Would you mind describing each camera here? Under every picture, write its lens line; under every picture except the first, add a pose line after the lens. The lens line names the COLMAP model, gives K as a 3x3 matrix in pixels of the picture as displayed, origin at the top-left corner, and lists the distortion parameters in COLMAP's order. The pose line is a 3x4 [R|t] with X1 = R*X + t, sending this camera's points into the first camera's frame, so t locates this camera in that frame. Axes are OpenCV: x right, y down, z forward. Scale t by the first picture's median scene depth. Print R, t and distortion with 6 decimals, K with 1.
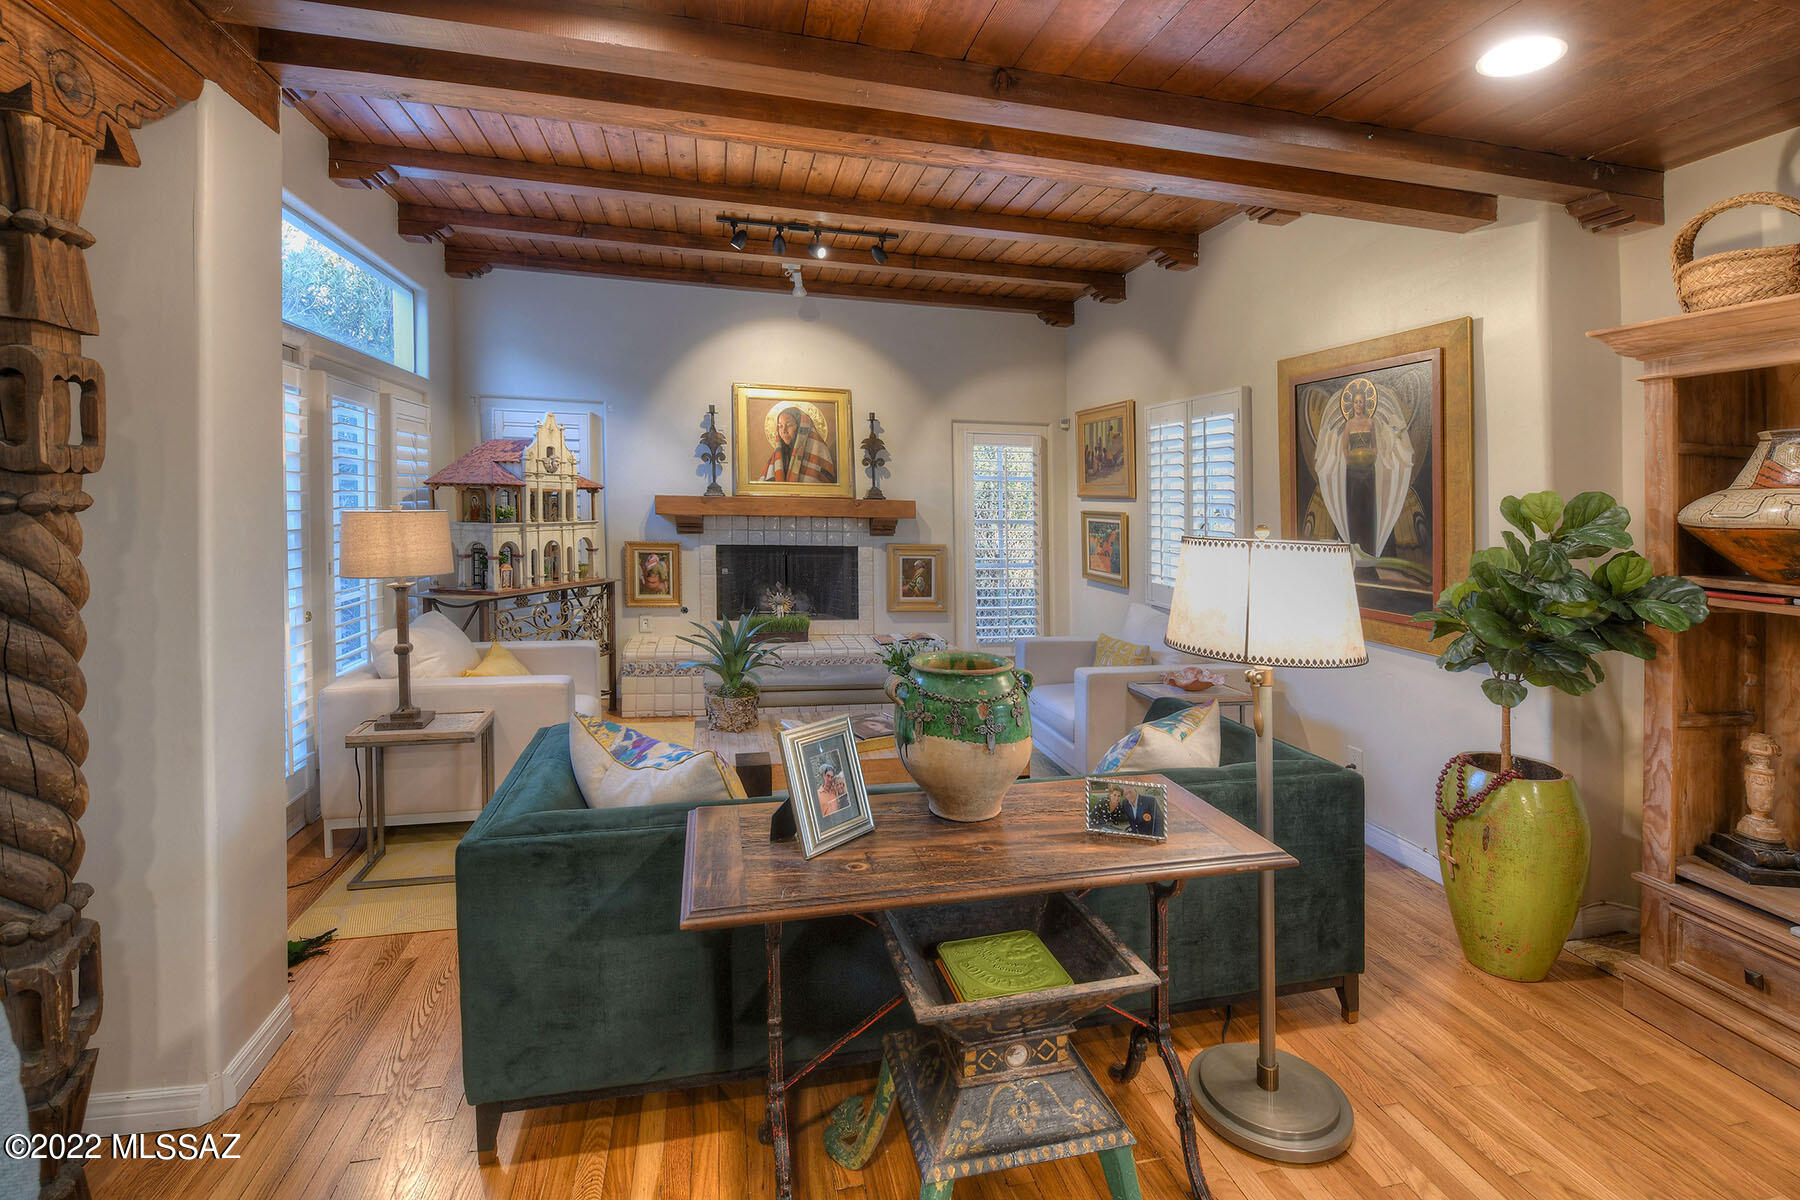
lens RADIAL K [[826.5, 0, 1025.1], [0, 826.5, 544.6], [0, 0, 1]] dist [-0.009487, -0.001615]
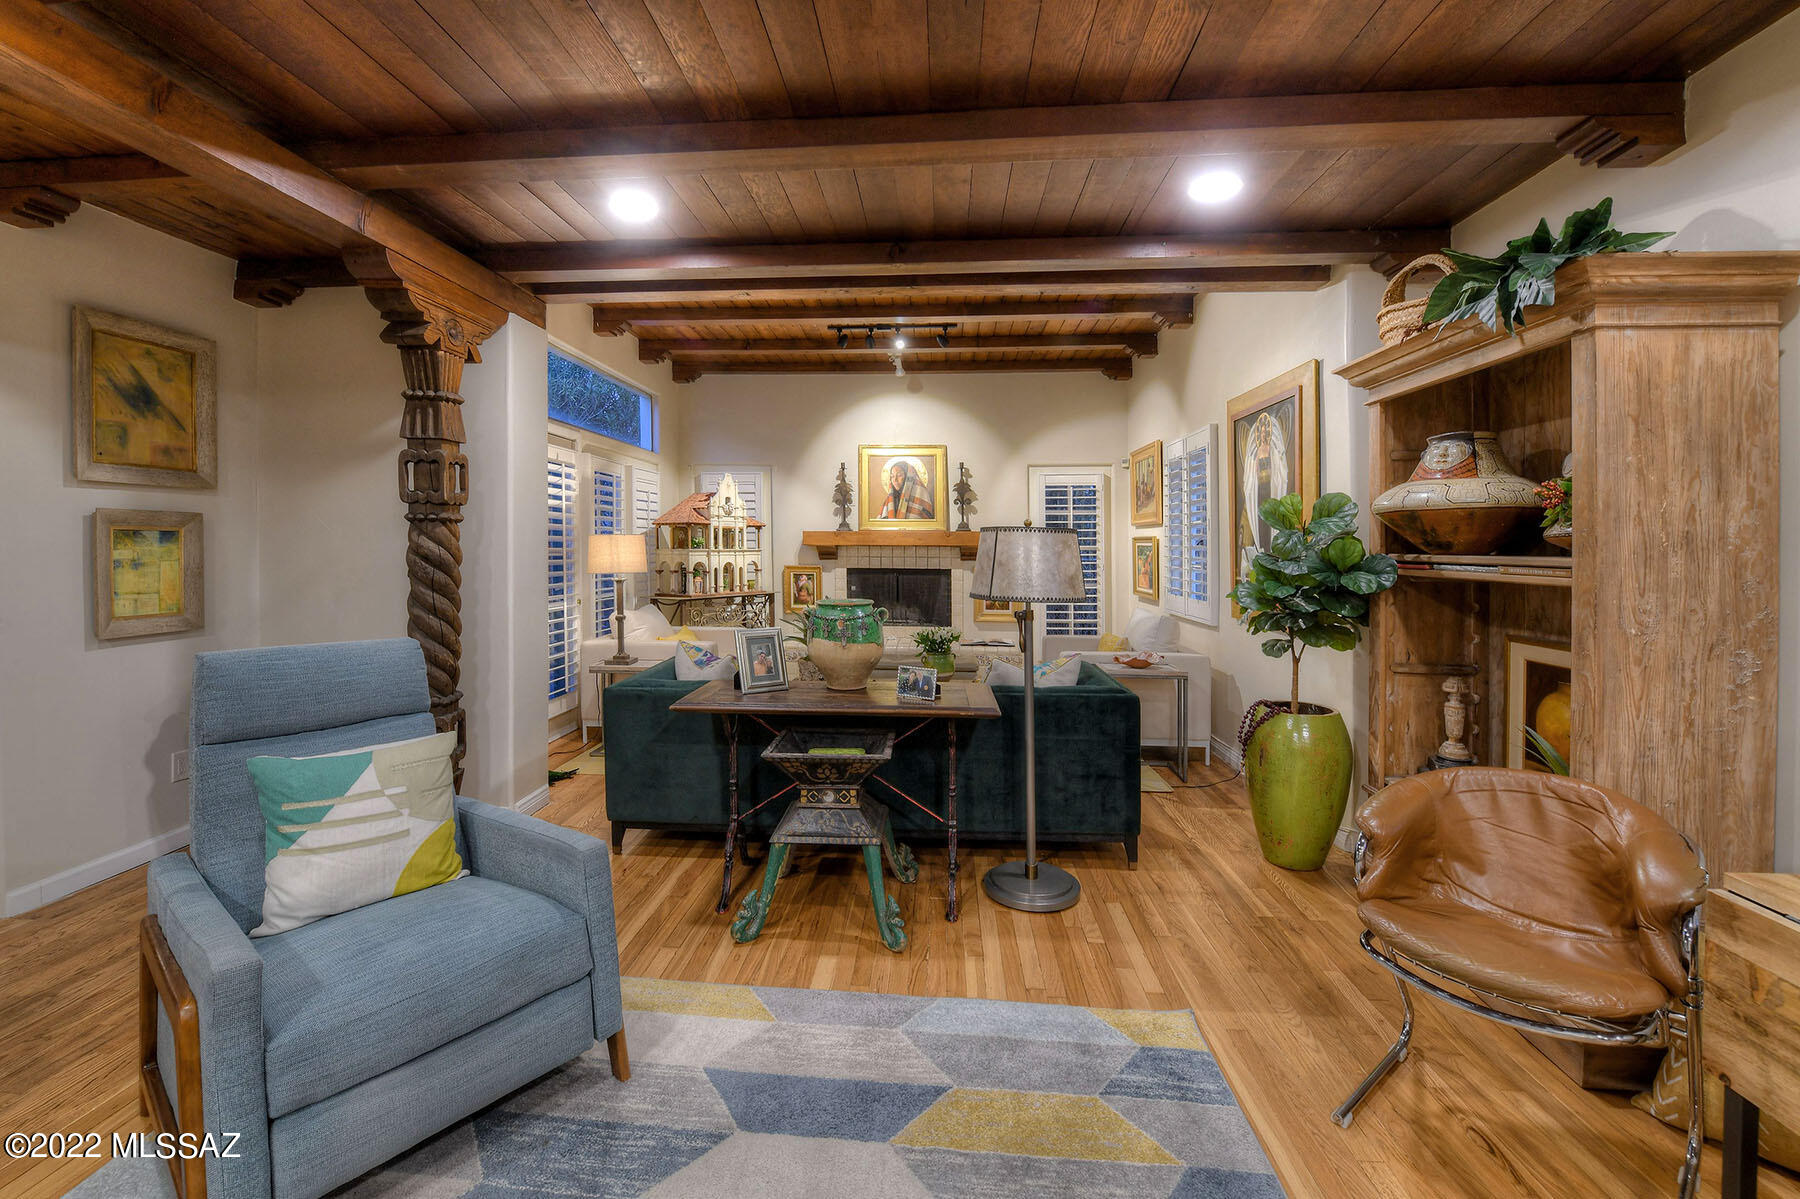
lens RADIAL K [[761.8, 0, 941.7], [0, 761.8, 584.6], [0, 0, 1]] dist [-0.015739, -0.001446]
pose [[0.948227, -0.003172, -0.317579, 0.498930], [0.003080, 0.999995, -0.000793, 0.088349], [0.317580, -0.000226, 0.948231, -0.363575]]
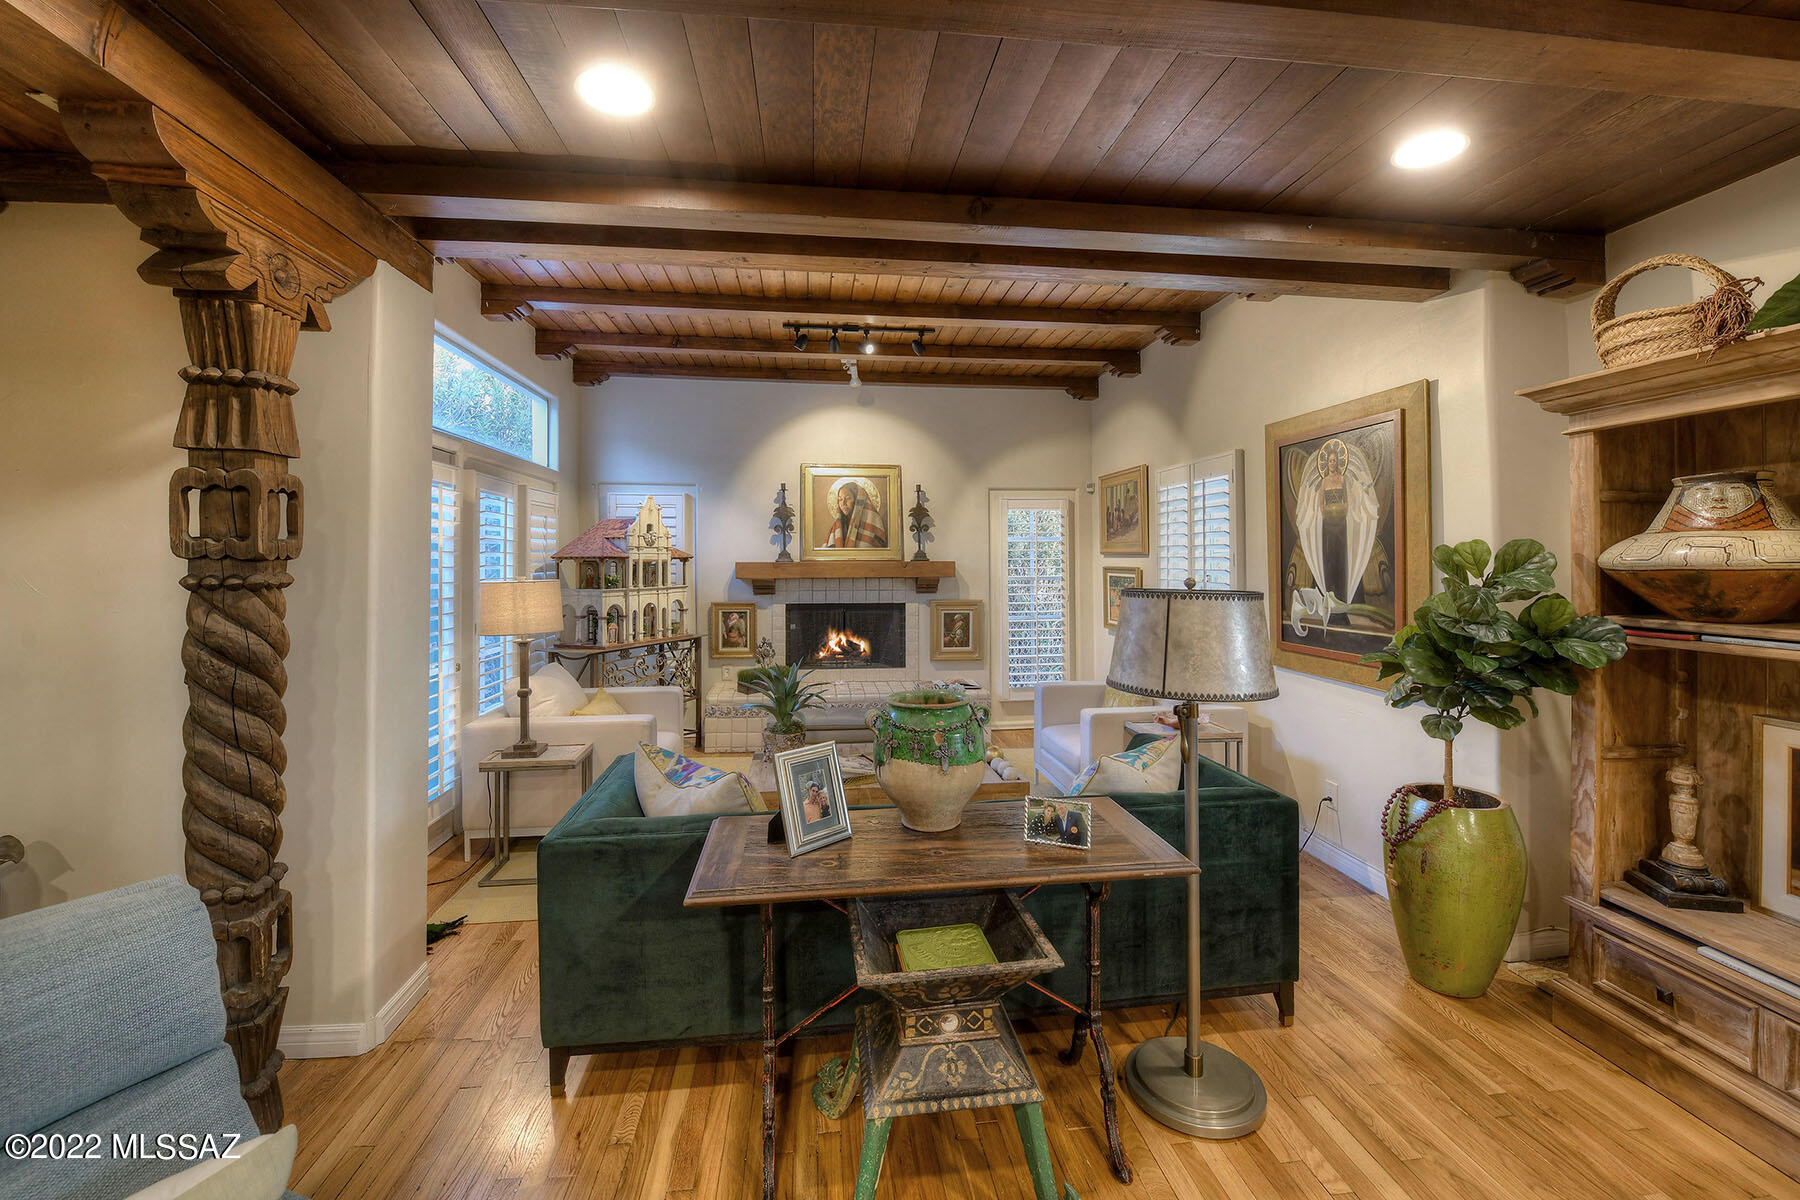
lens RADIAL K [[761.8, 0, 980.5], [0, 761.8, 569.4], [0, 0, 1]] dist [-0.015739, -0.001446]
pose [[0.991237, -0.024519, -0.129799, 0.107281], [0.019399, 0.998989, -0.040561, 0.001787], [0.130663, 0.037688, 0.990710, -0.064849]]
